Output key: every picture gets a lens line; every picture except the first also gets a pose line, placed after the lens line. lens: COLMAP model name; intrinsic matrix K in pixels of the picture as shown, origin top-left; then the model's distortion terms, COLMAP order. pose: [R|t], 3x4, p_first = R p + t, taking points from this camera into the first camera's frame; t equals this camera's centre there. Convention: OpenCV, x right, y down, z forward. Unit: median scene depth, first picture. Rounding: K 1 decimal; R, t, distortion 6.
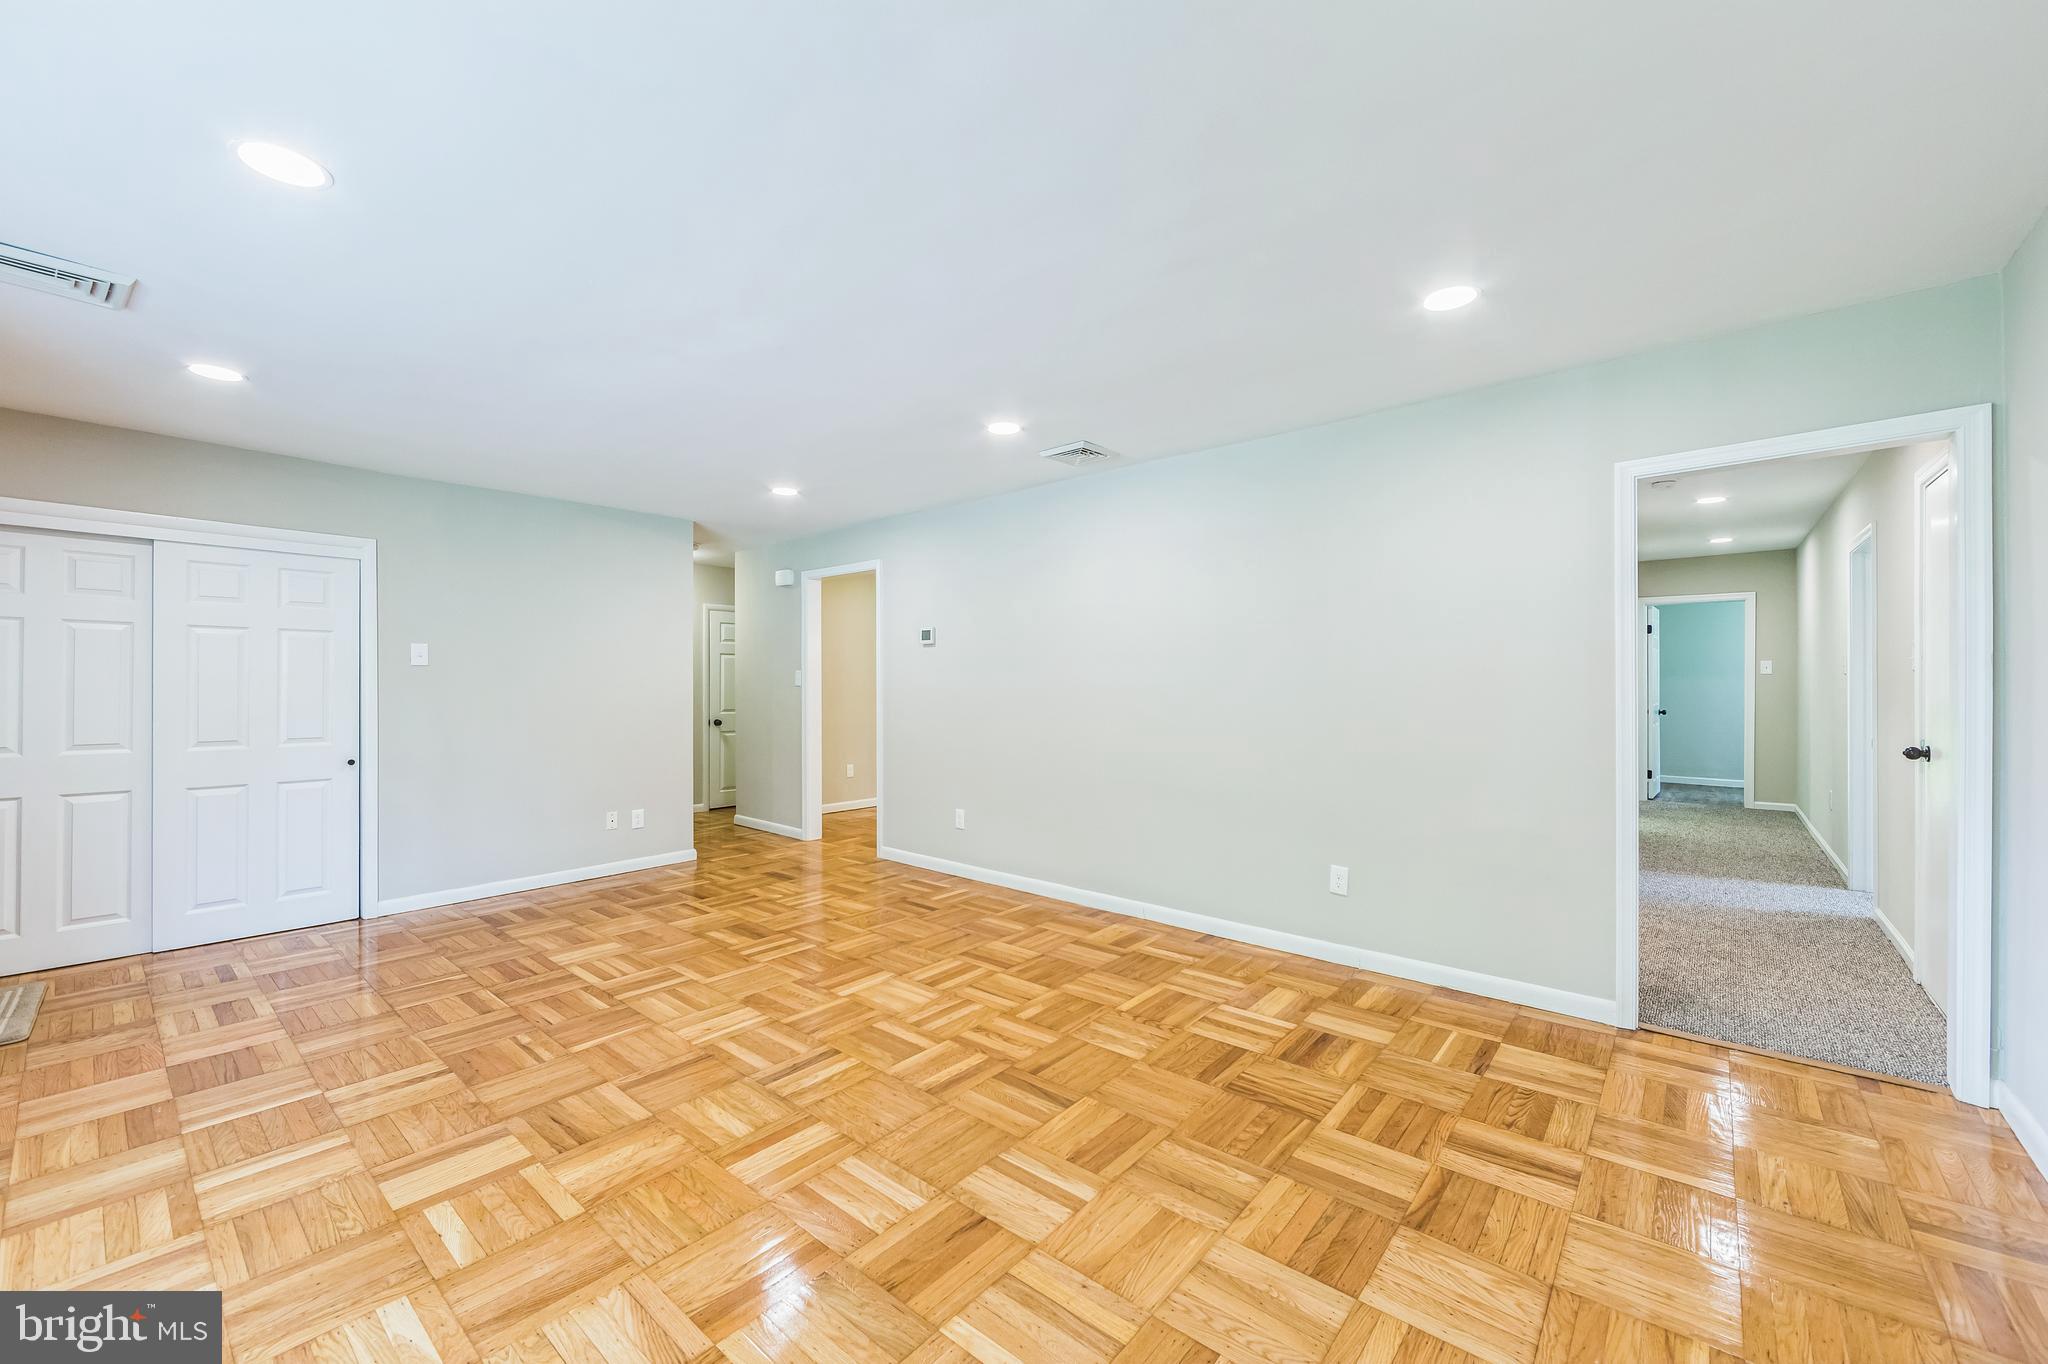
lens RADIAL K [[810.7, 0, 1026.6], [0, 810.7, 683.7], [0, 0, 1]] dist [-0.003942, -0.000292]
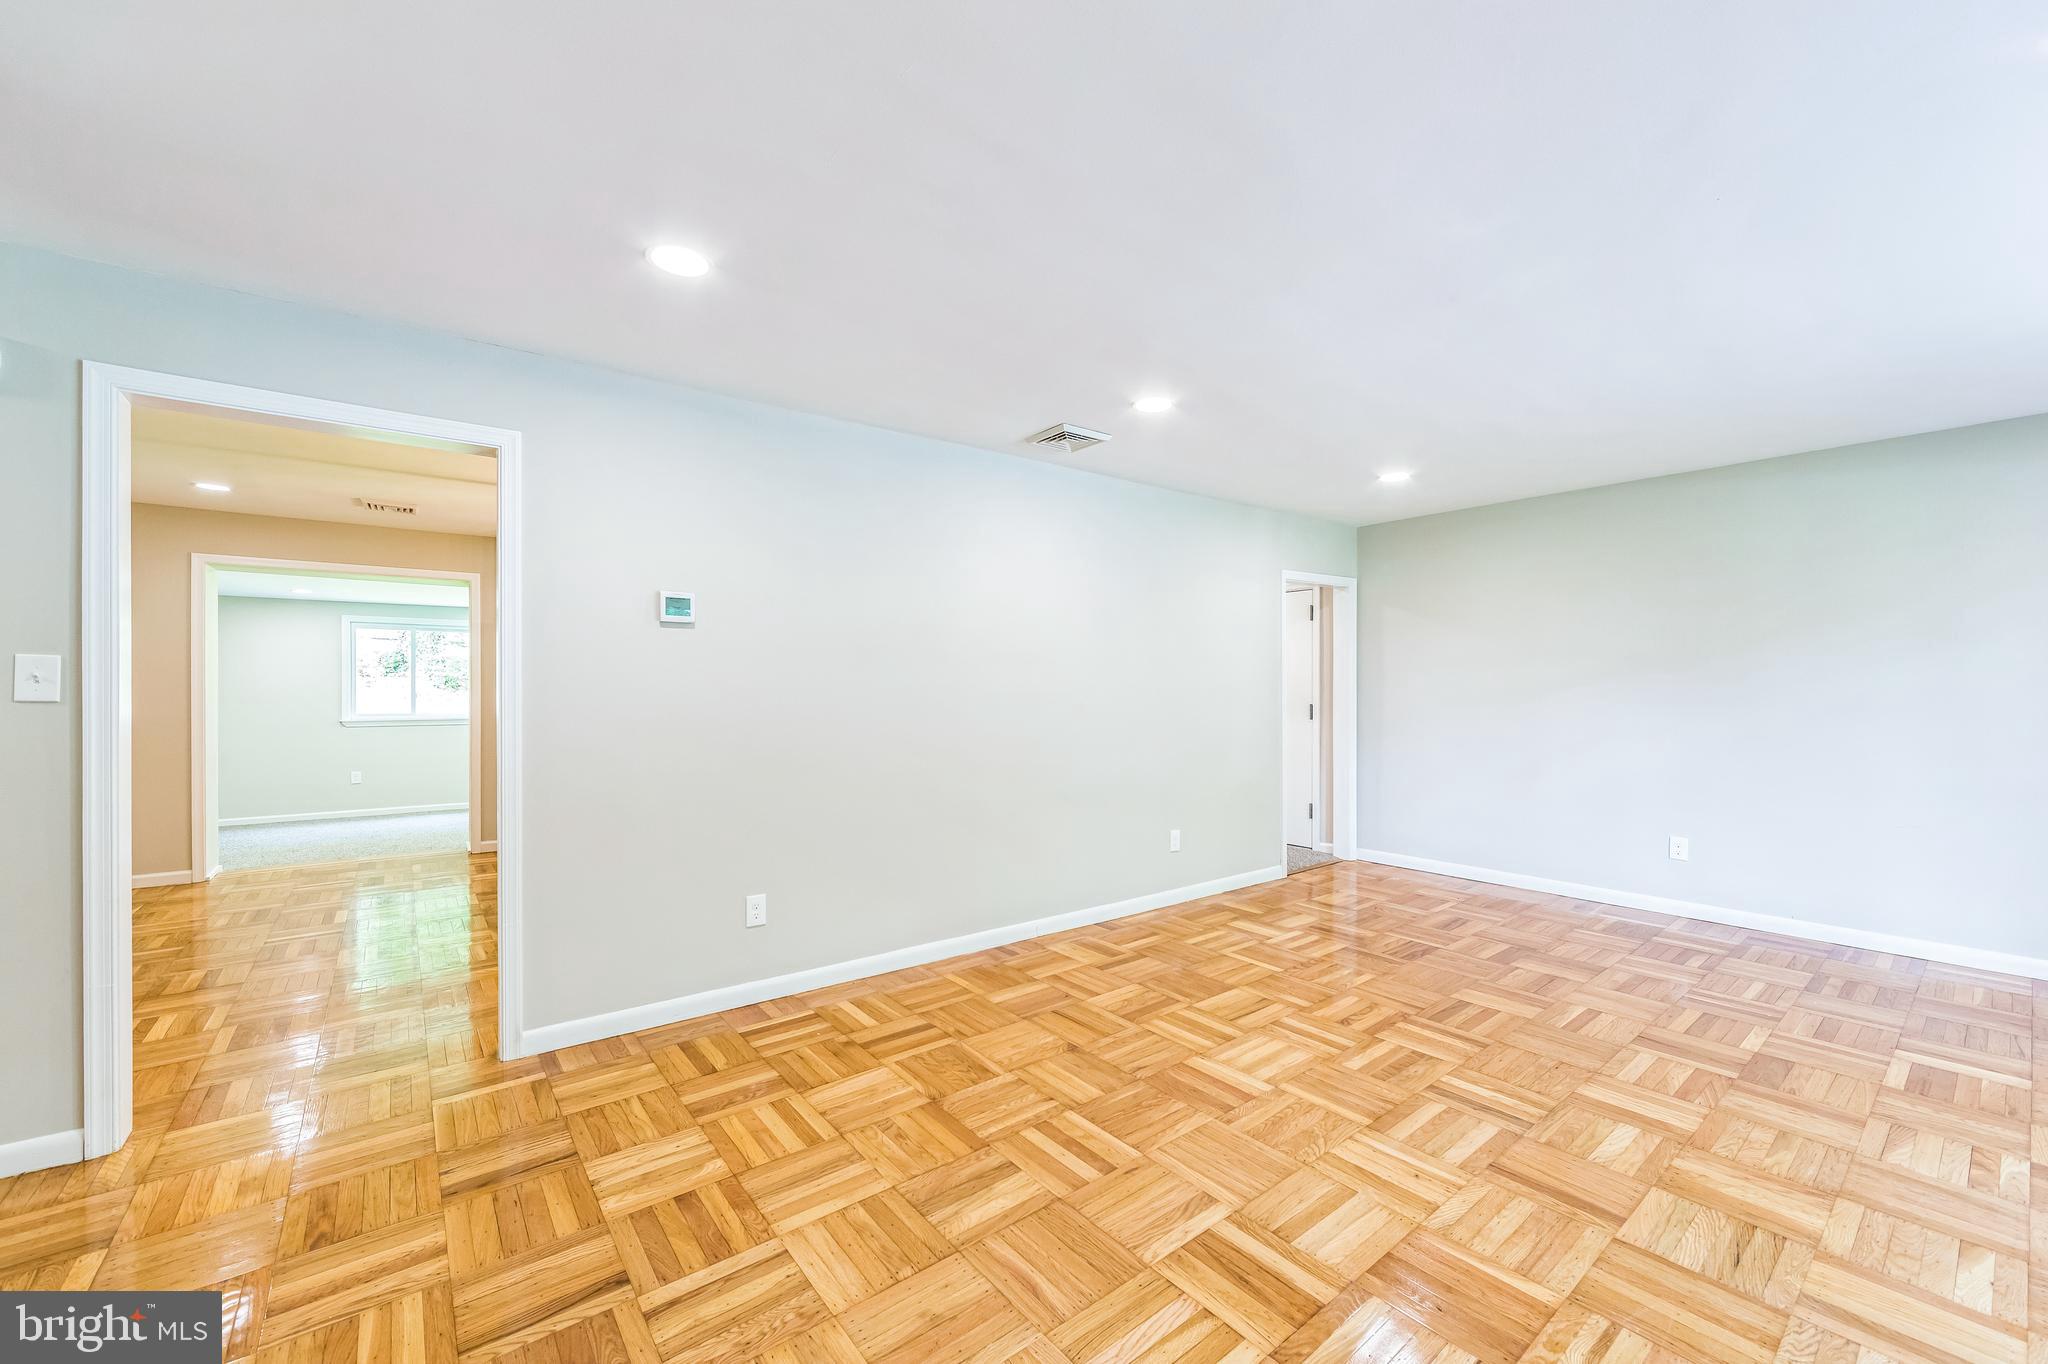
lens RADIAL K [[810.7, 0, 1026.6], [0, 810.7, 683.7], [0, 0, 1]] dist [-0.003942, -0.000292]
pose [[0.188430, 0.008283, 0.982052, -1.004107], [0.004285, 0.999948, -0.009257, -0.000340], [-0.982077, 0.005952, 0.188385, 1.040075]]
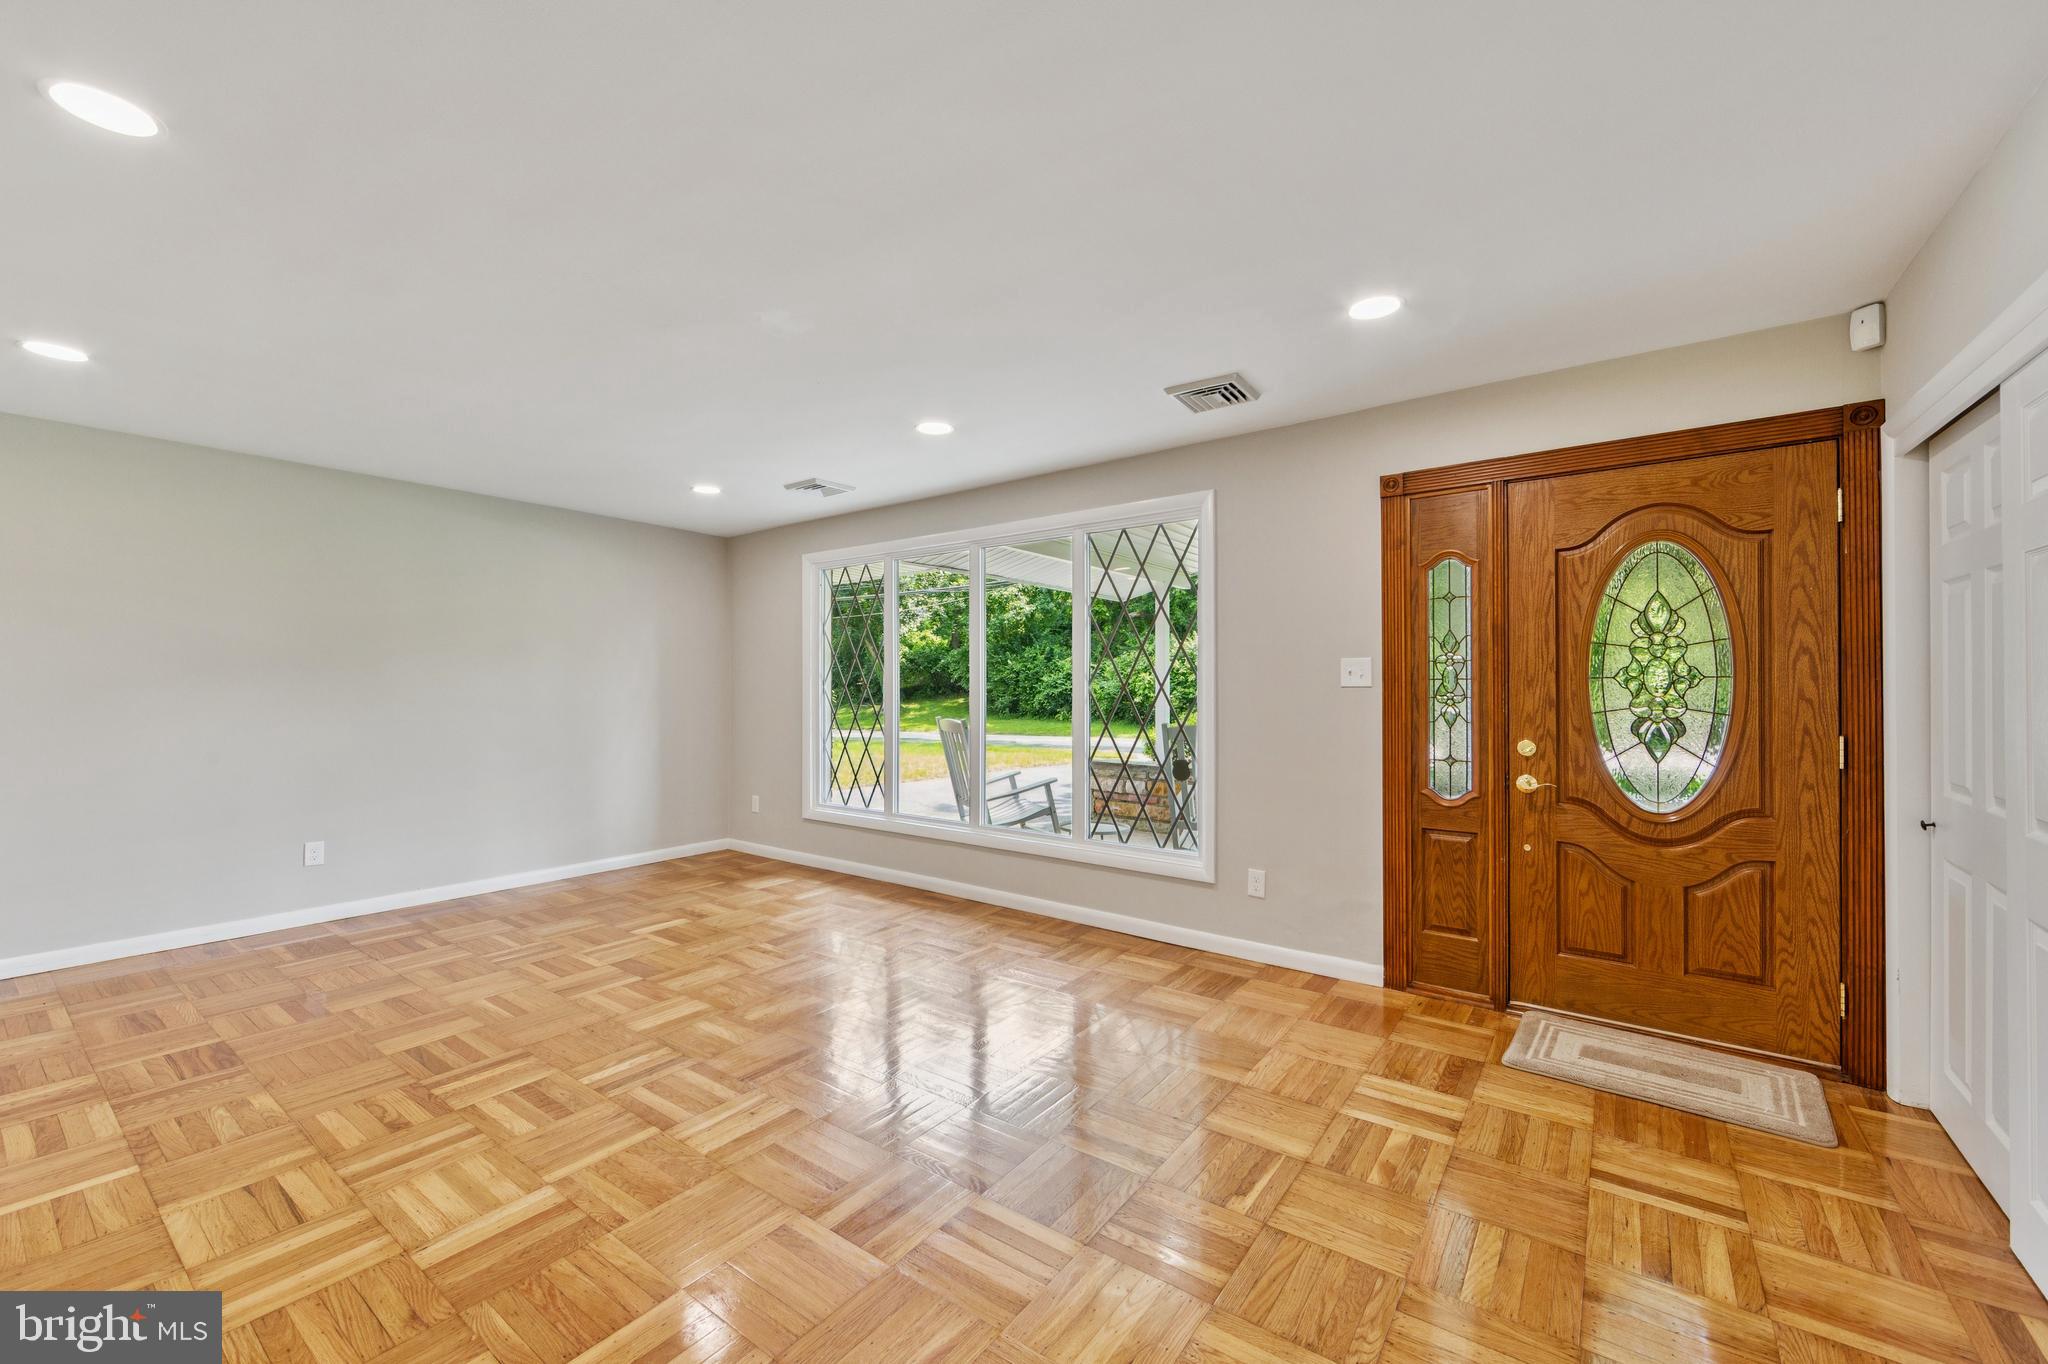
lens RADIAL K [[800.6, 0, 1030.2], [0, 800.6, 679.5], [0, 0, 1]] dist [-0.003224, -0.000504]
pose [[-0.996507, 0.001299, -0.083501, -0.521943], [0.001899, 0.999973, -0.007105, 0.000977], [0.083490, -0.007239, -0.996482, 1.576728]]
